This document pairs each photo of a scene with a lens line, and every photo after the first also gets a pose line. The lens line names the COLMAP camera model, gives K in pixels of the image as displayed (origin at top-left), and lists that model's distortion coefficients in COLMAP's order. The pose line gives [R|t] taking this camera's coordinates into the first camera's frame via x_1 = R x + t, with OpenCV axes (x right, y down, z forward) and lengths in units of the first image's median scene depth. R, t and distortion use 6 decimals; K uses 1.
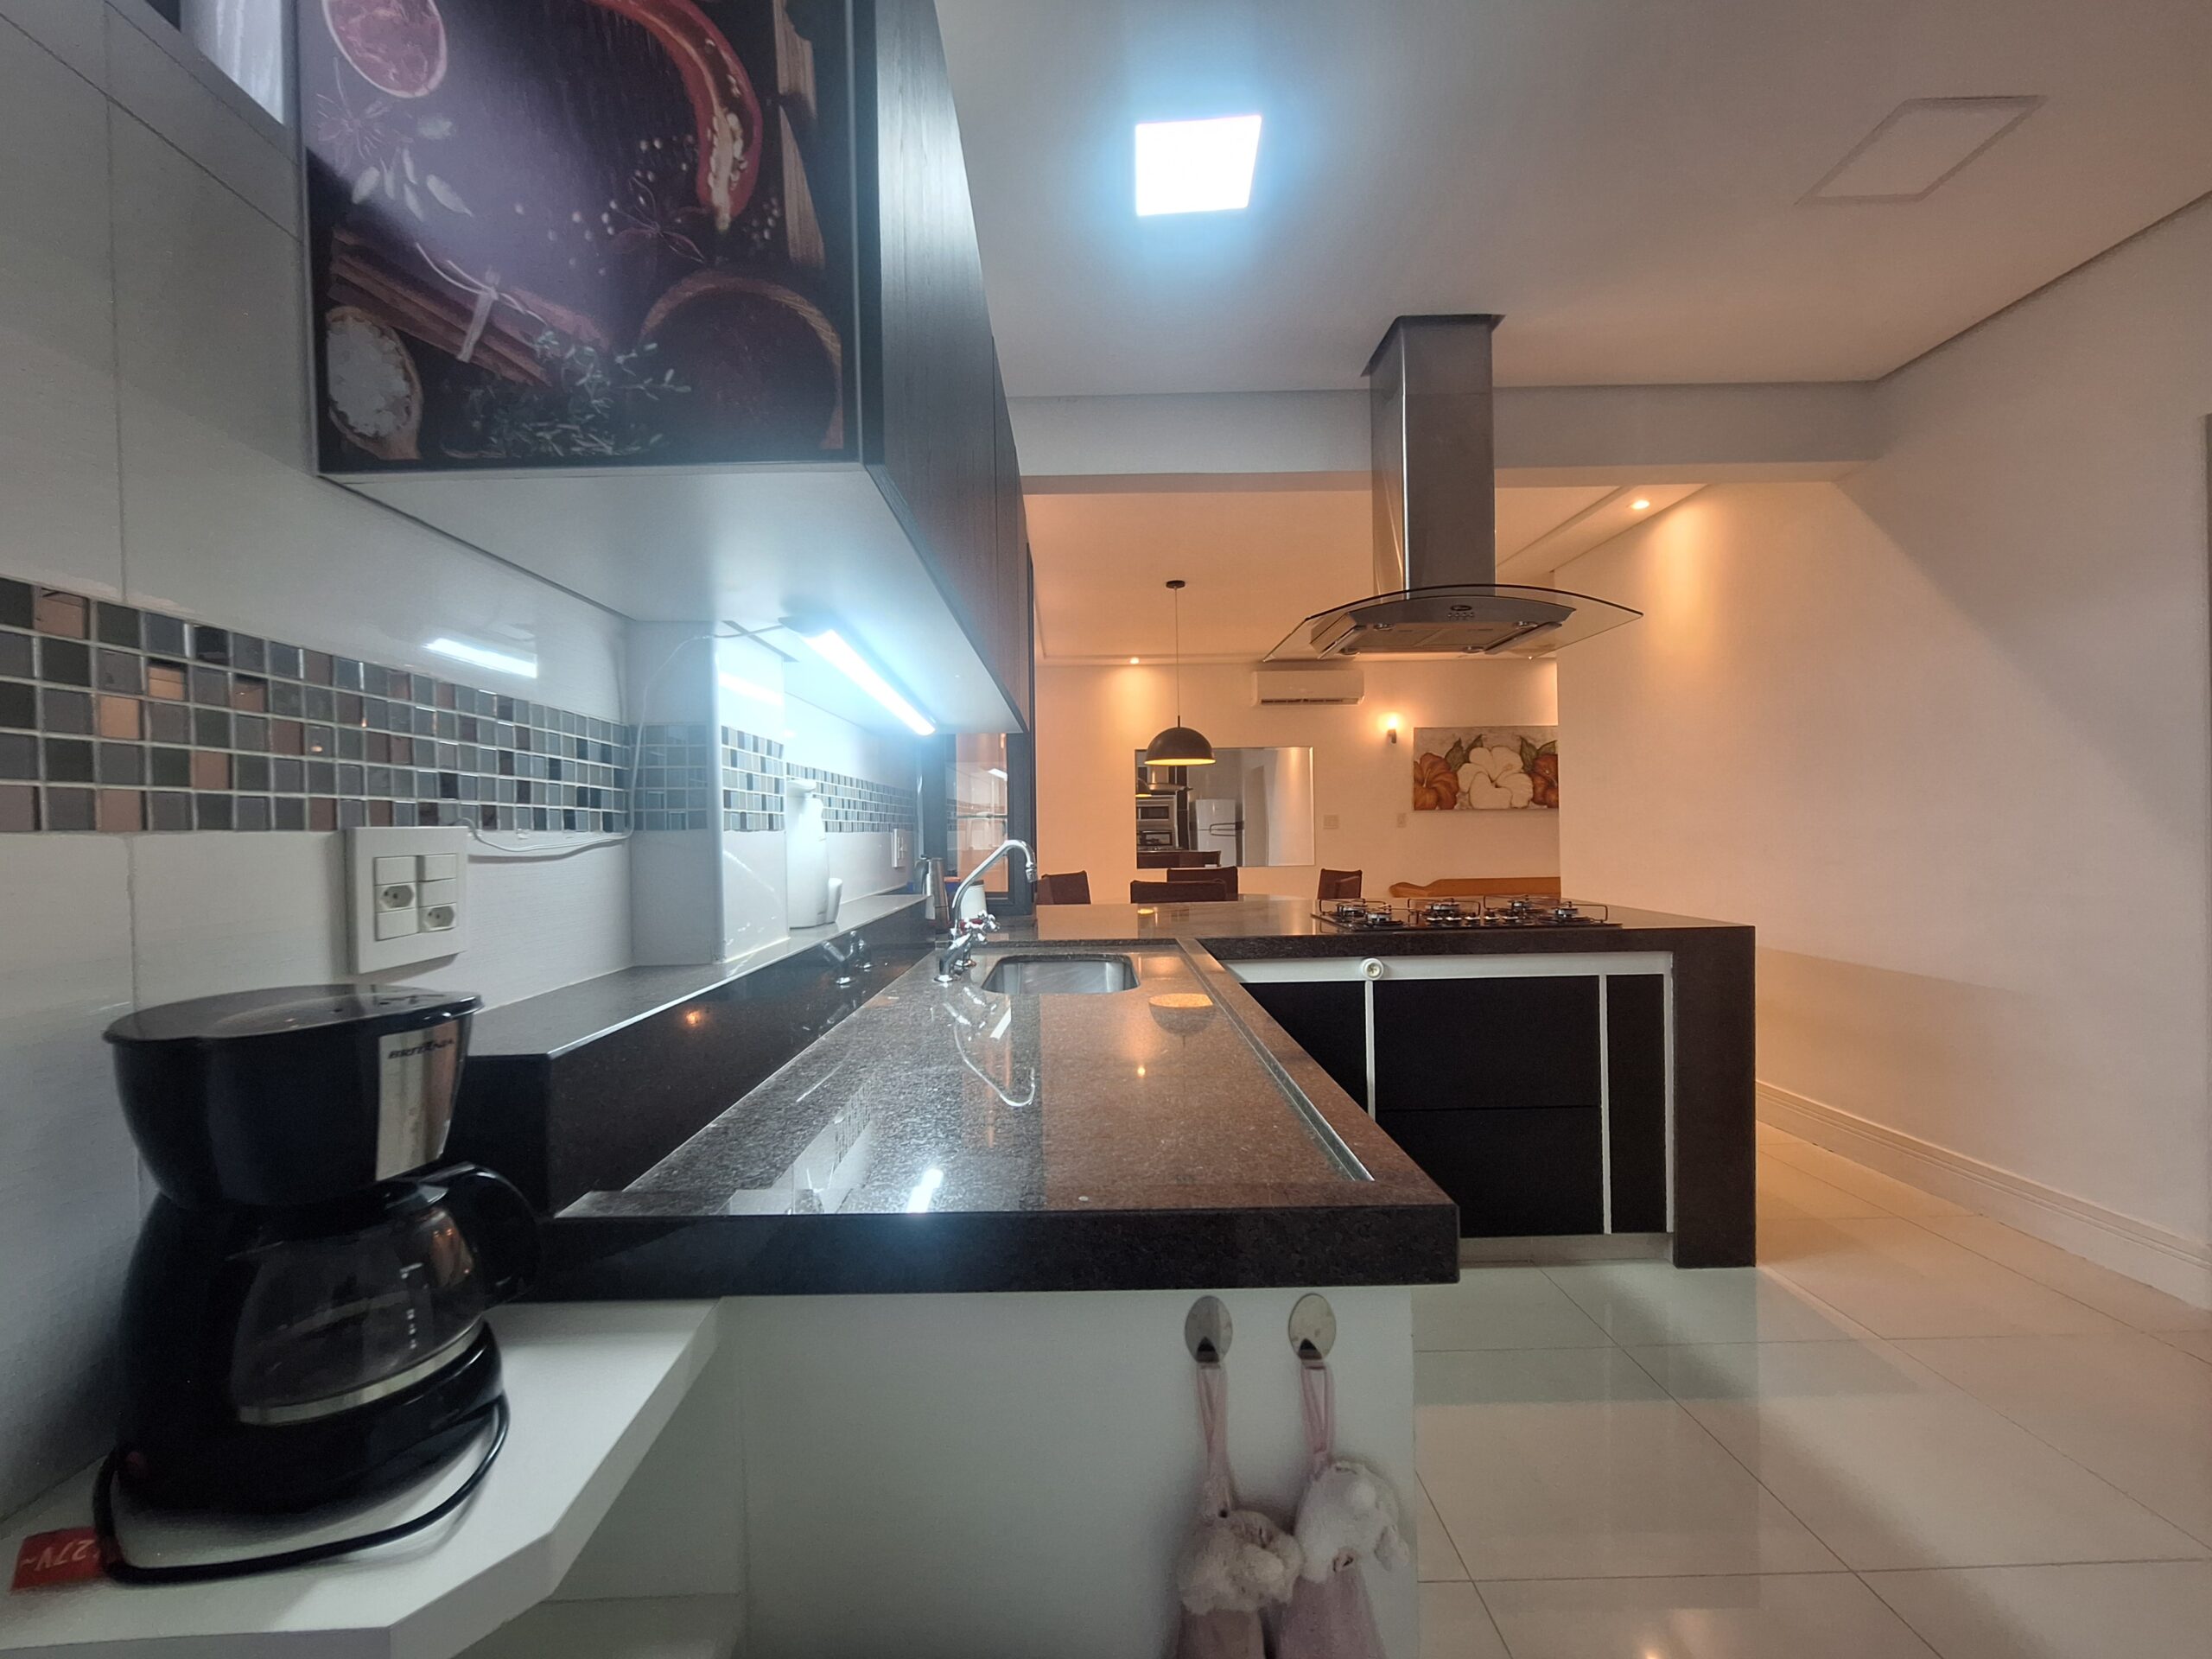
lens RADIAL K [[880.3, 0, 1067.9], [0, 880.3, 847.4], [0, 0, 1]] dist [-0.008840, 0.003498]
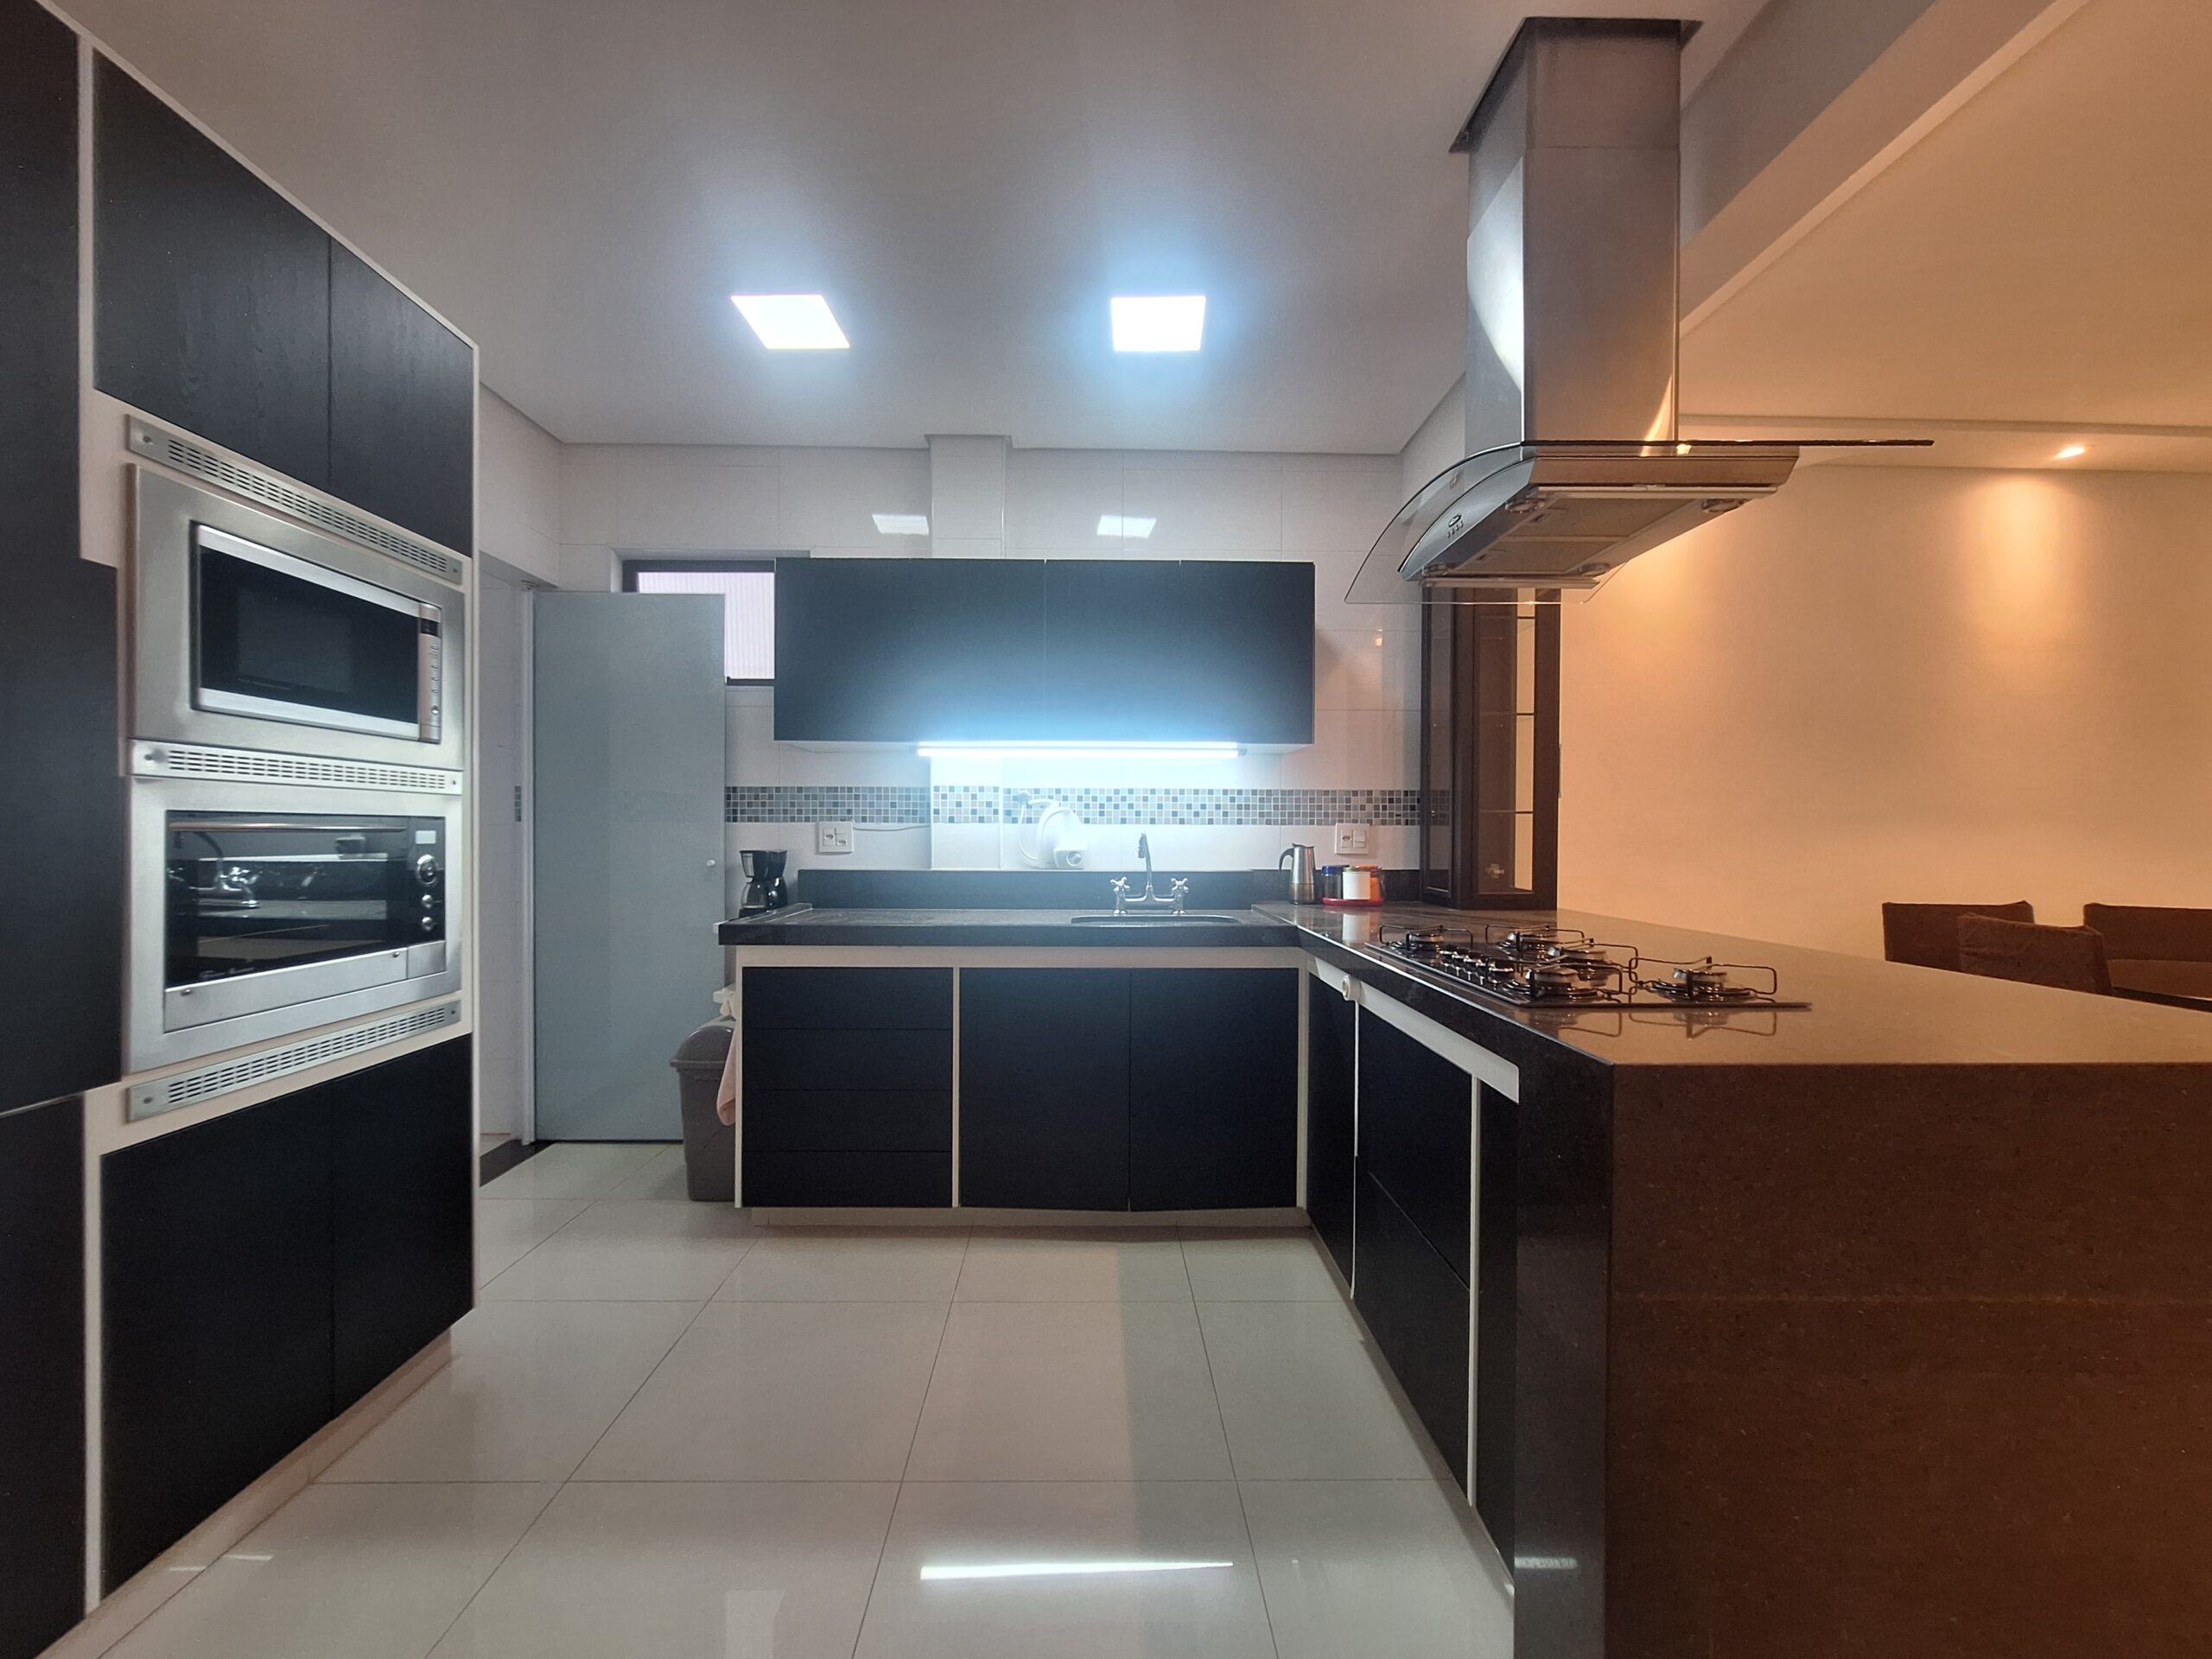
lens RADIAL K [[880.3, 0, 1087.4], [0, 880.3, 830.0], [0, 0, 1]] dist [-0.008840, 0.003498]
pose [[0.015446, 0.017588, -0.999726, 1.211570], [-0.024500, 0.999552, 0.017206, -0.028388], [0.999580, 0.024228, 0.015870, 0.713798]]
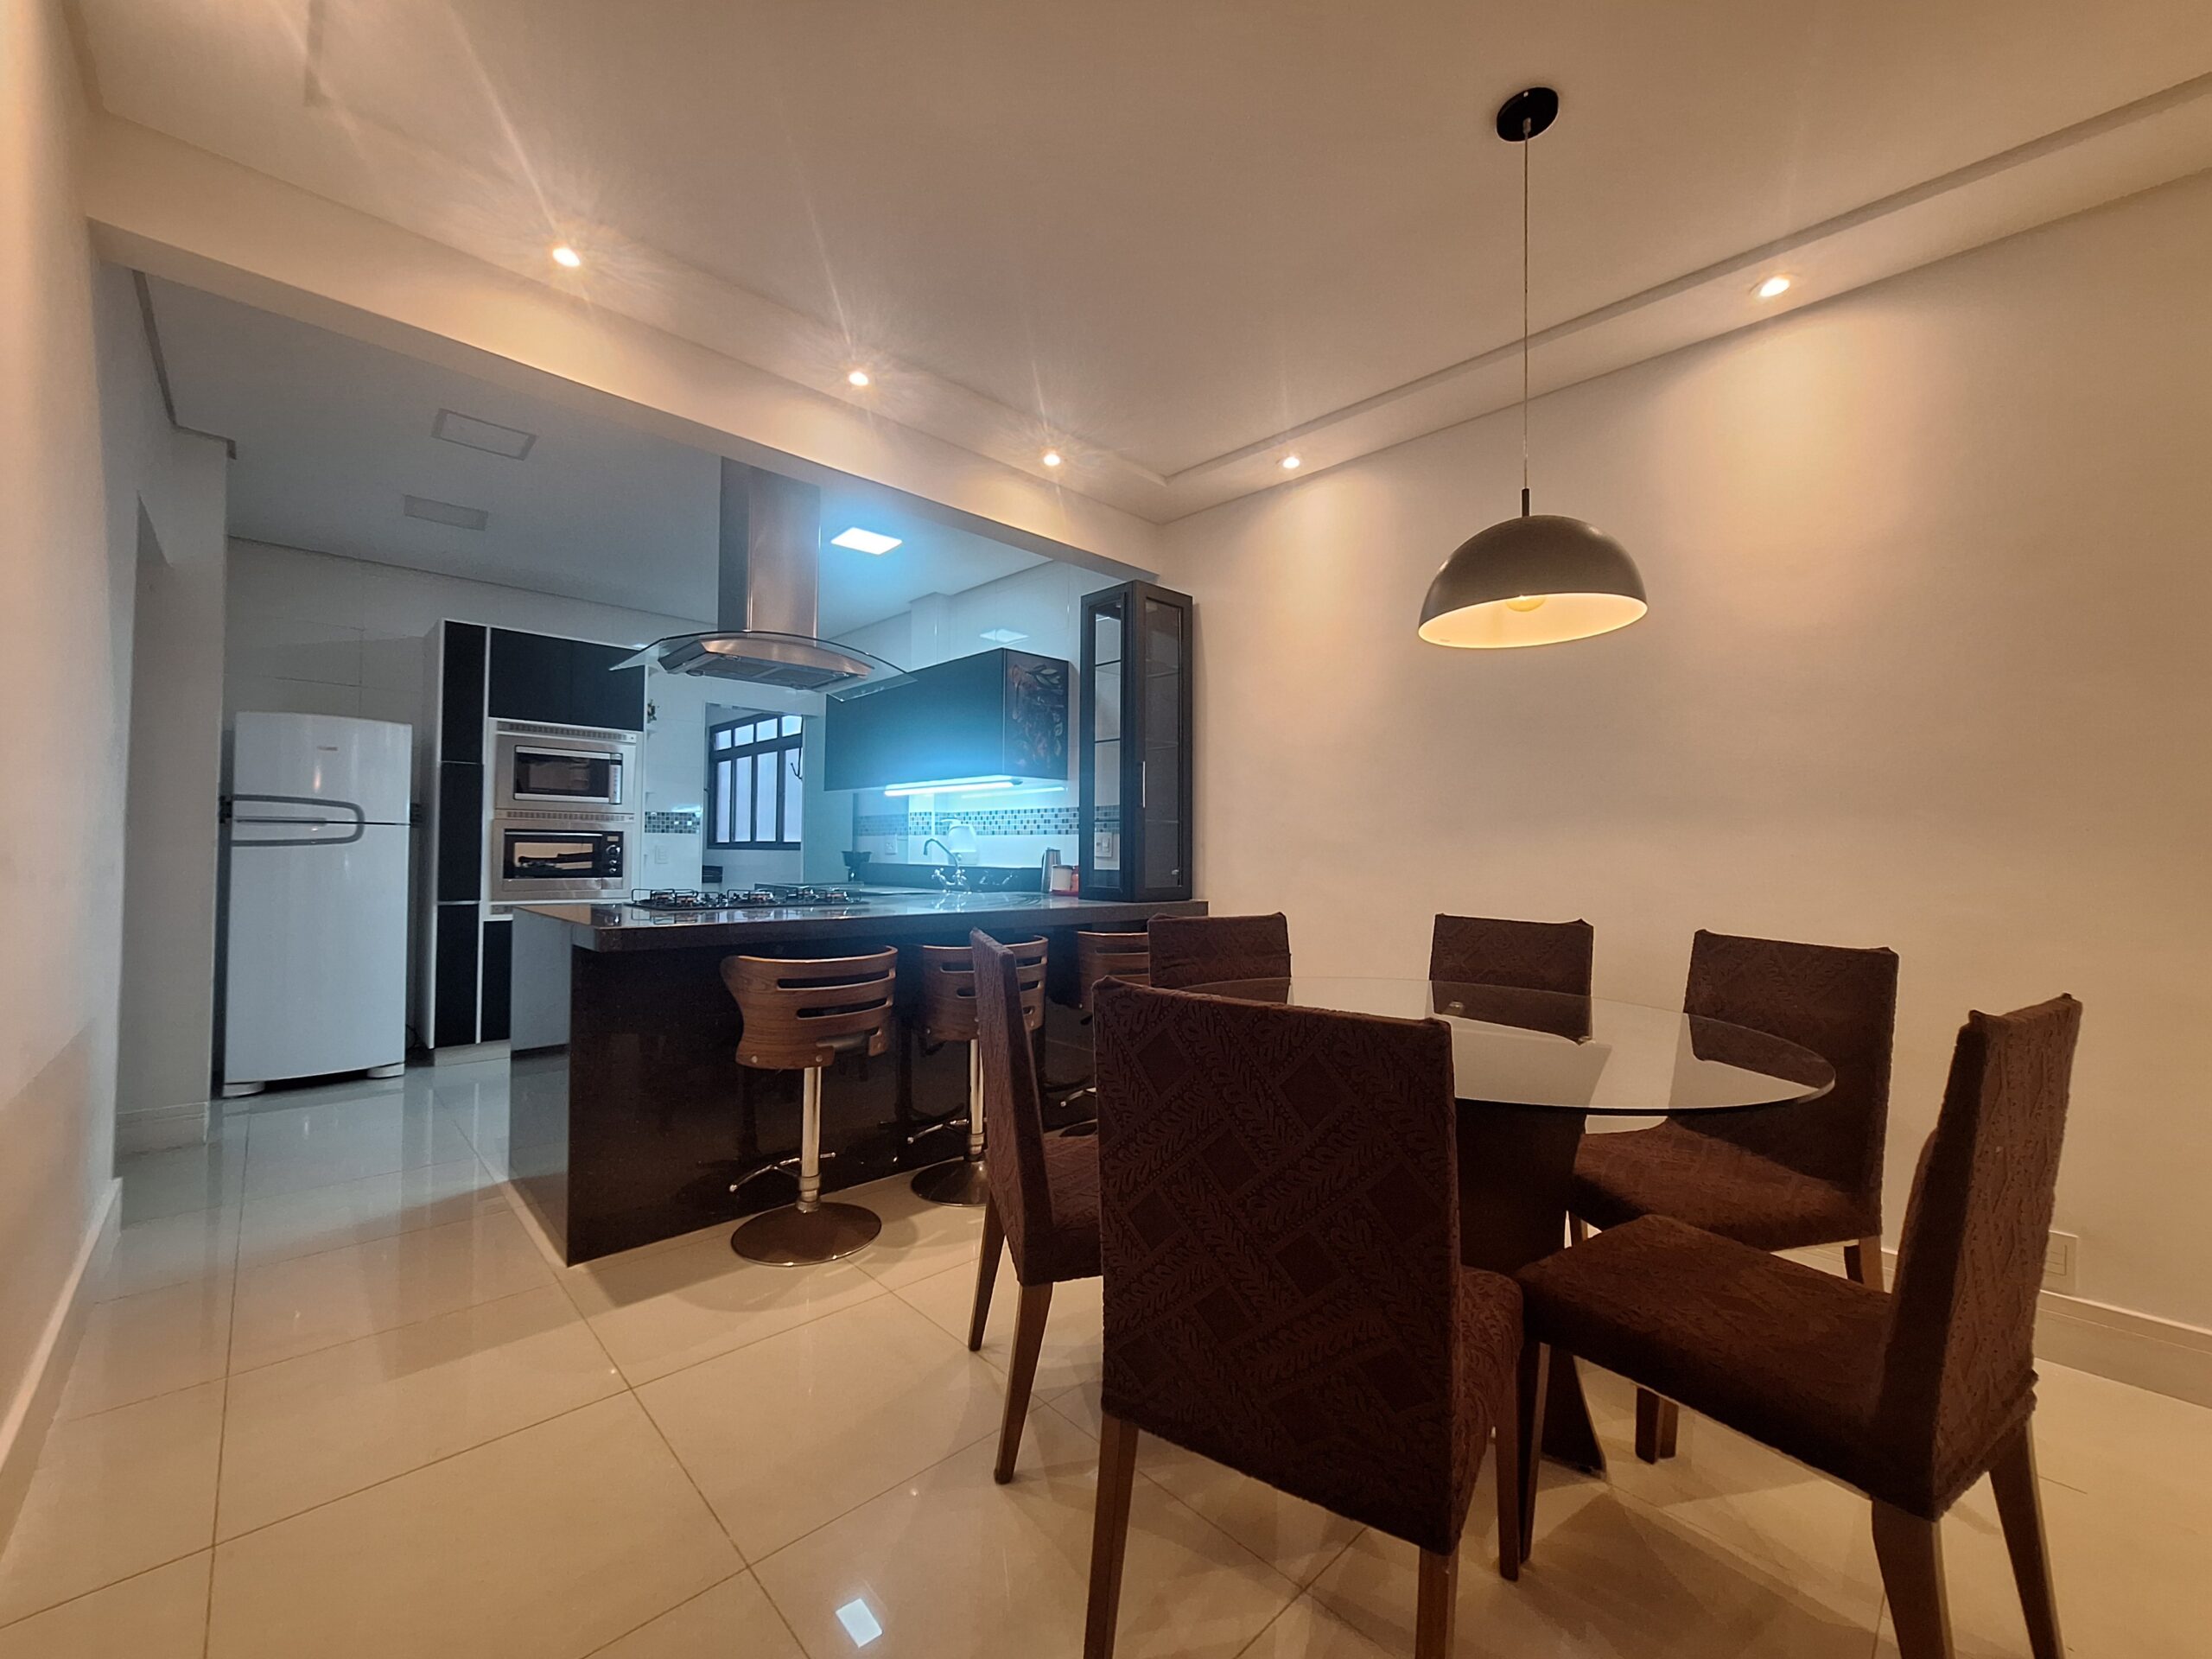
lens RADIAL K [[880.3, 0, 1095.6], [0, 880.3, 831.4], [0, 0, 1]] dist [-0.008840, 0.003498]
pose [[-0.726255, -0.005283, -0.687405, 1.036786], [-0.011701, 0.999921, 0.004678, -0.036043], [0.687326, 0.011440, -0.726259, 2.498307]]
